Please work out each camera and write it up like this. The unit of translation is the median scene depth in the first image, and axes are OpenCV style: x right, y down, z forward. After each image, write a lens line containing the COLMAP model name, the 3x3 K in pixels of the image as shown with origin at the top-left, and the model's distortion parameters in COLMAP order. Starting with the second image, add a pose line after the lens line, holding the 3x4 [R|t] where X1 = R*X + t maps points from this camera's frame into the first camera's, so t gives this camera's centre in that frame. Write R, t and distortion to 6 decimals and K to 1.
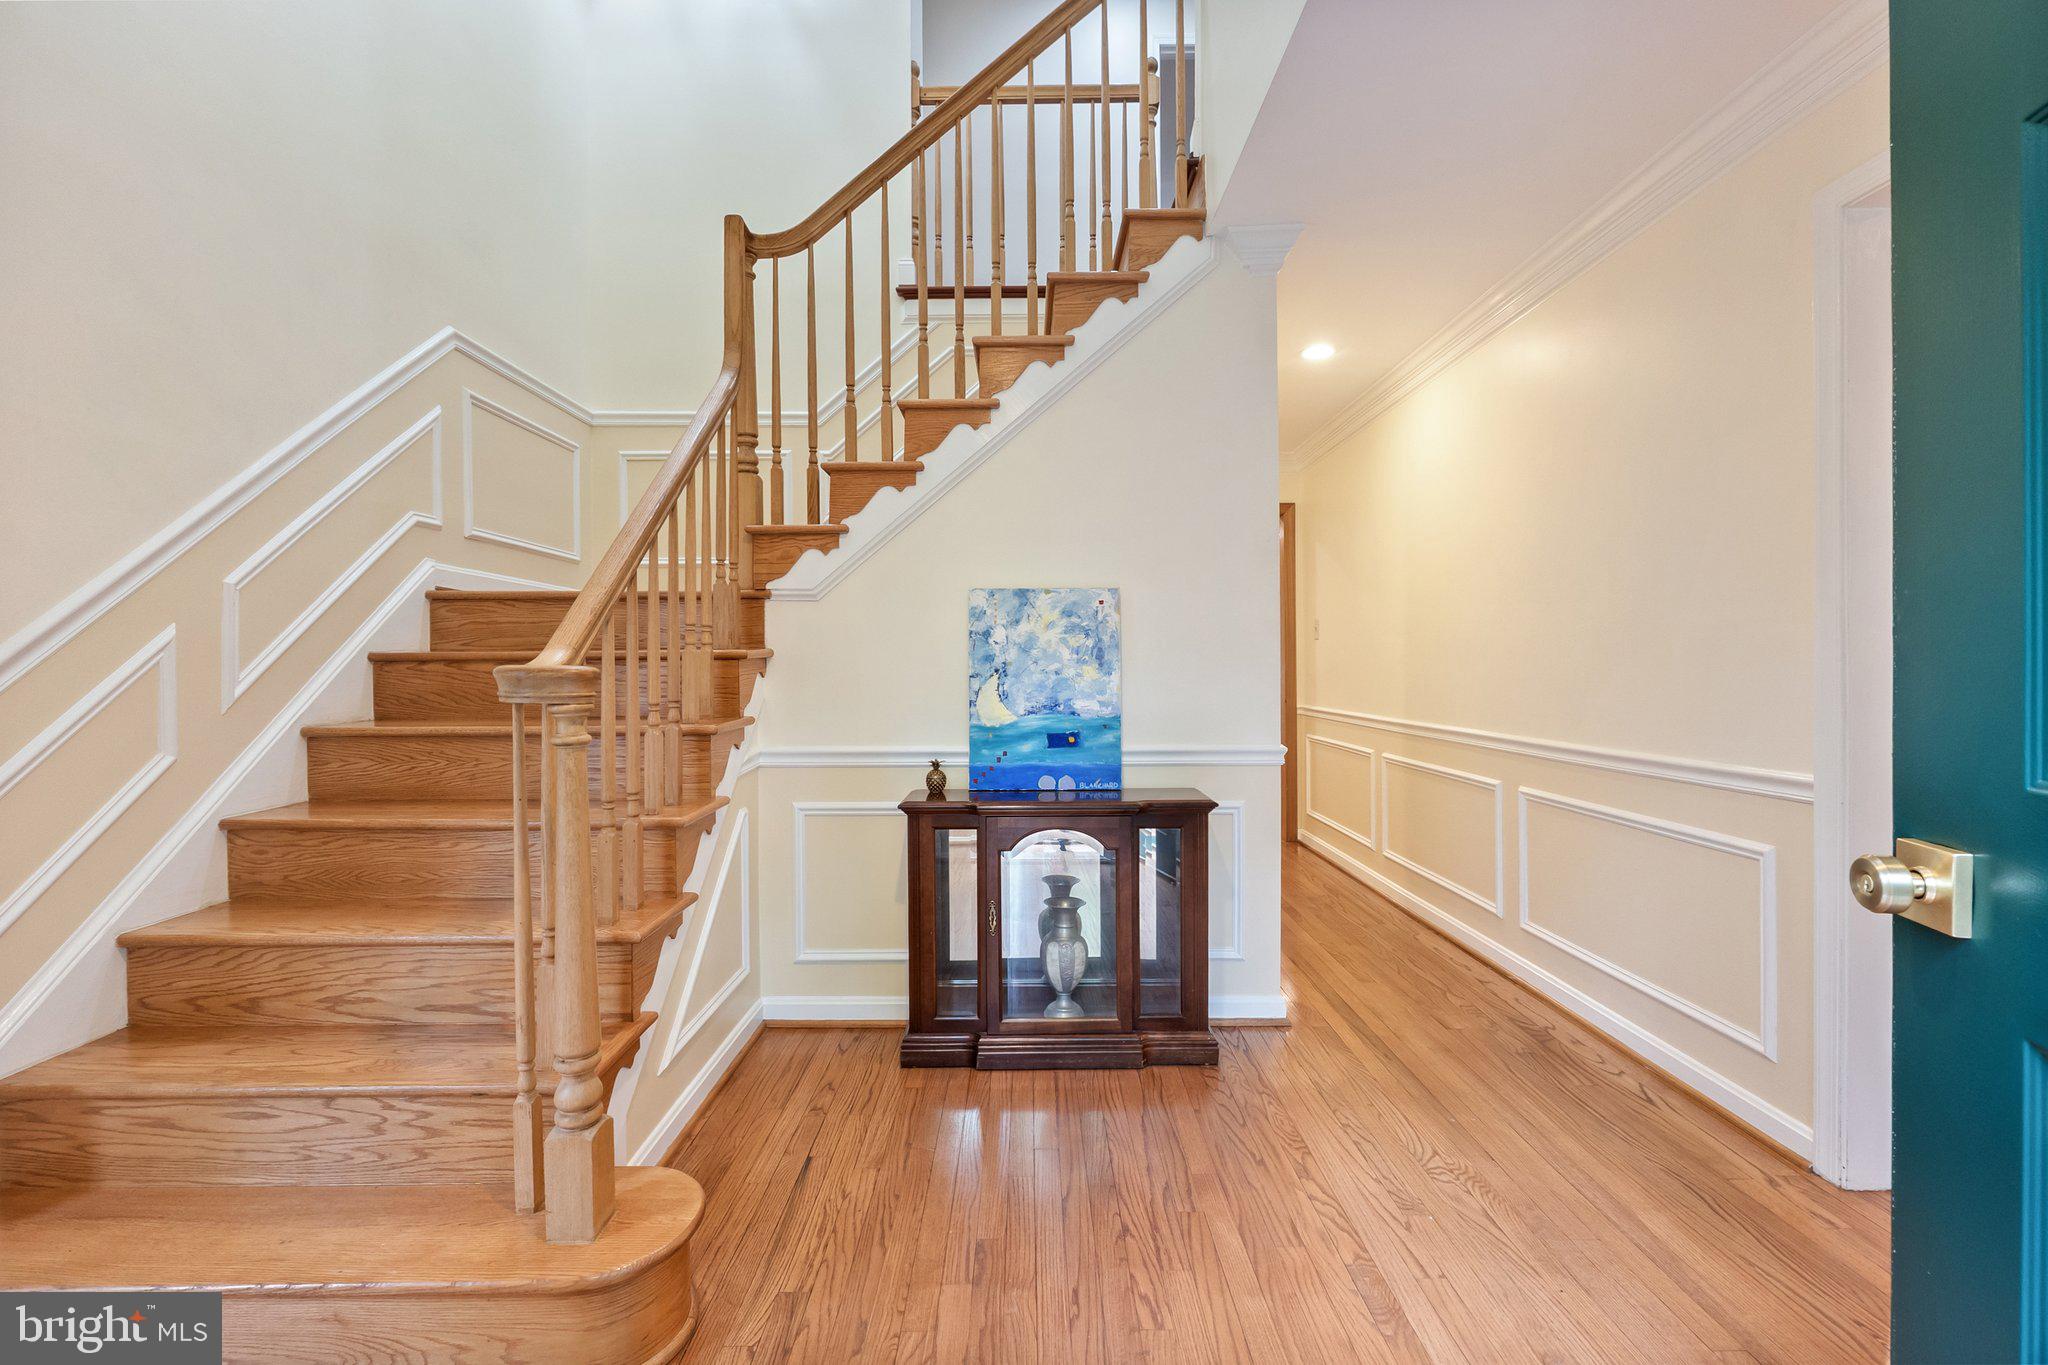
lens RADIAL K [[882.5, 0, 1024.6], [0, 882.5, 665.6], [0, 0, 1]] dist [-0.002448, 0.001247]
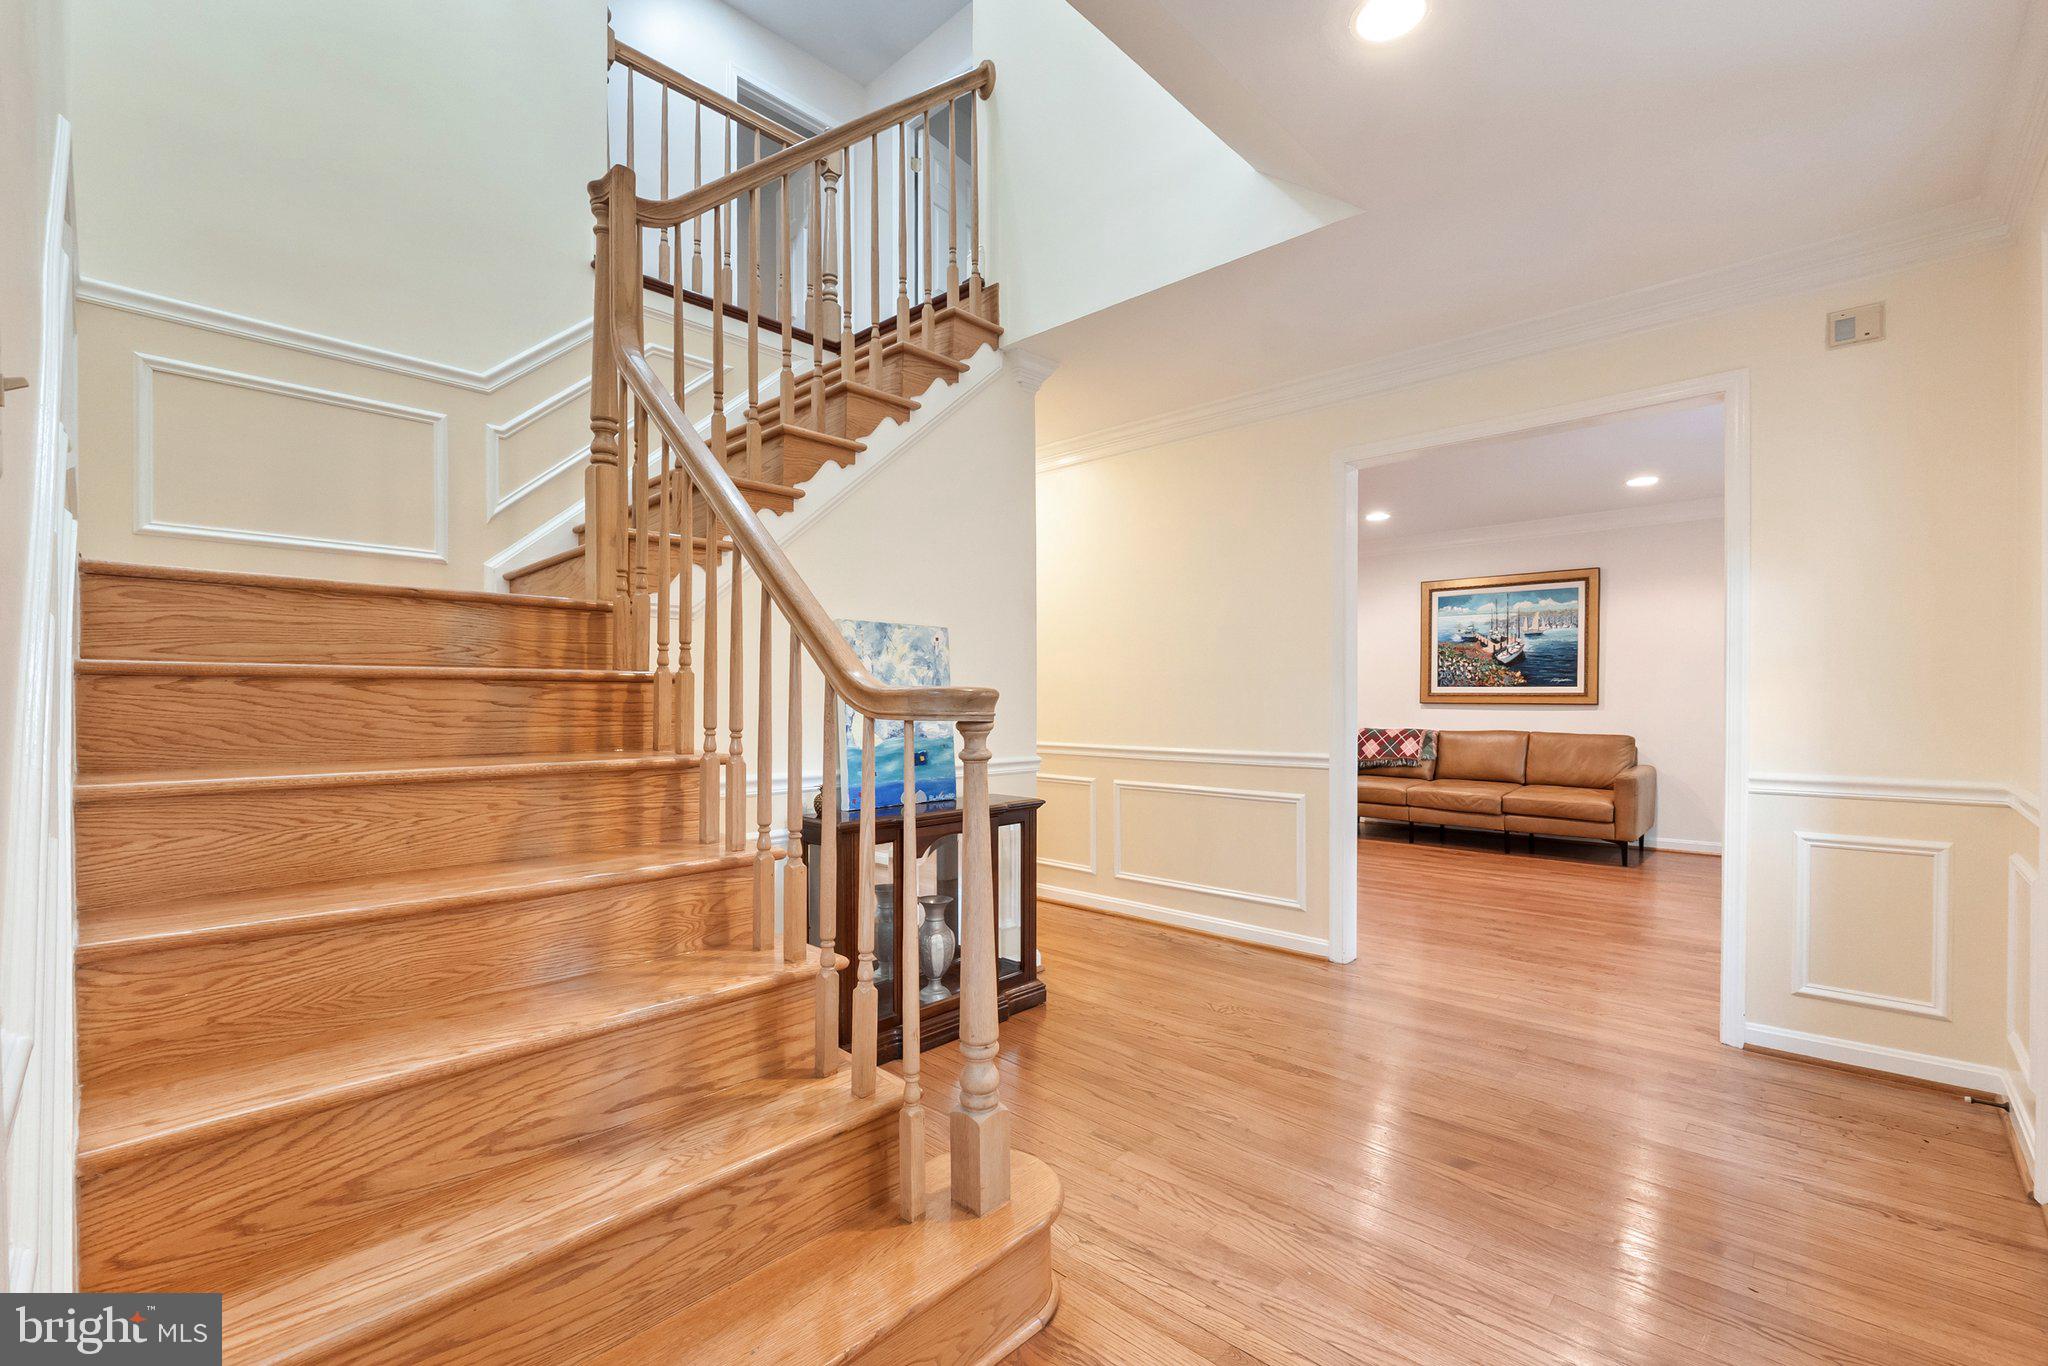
lens RADIAL K [[882.5, 0, 1051.5], [0, 882.5, 702.7], [0, 0, 1]] dist [-0.002448, 0.001247]
pose [[0.672673, 0.000302, 0.739940, -0.728715], [0.003769, 0.999986, -0.003834, 0.018248], [-0.739931, 0.005367, 0.672662, 0.121452]]
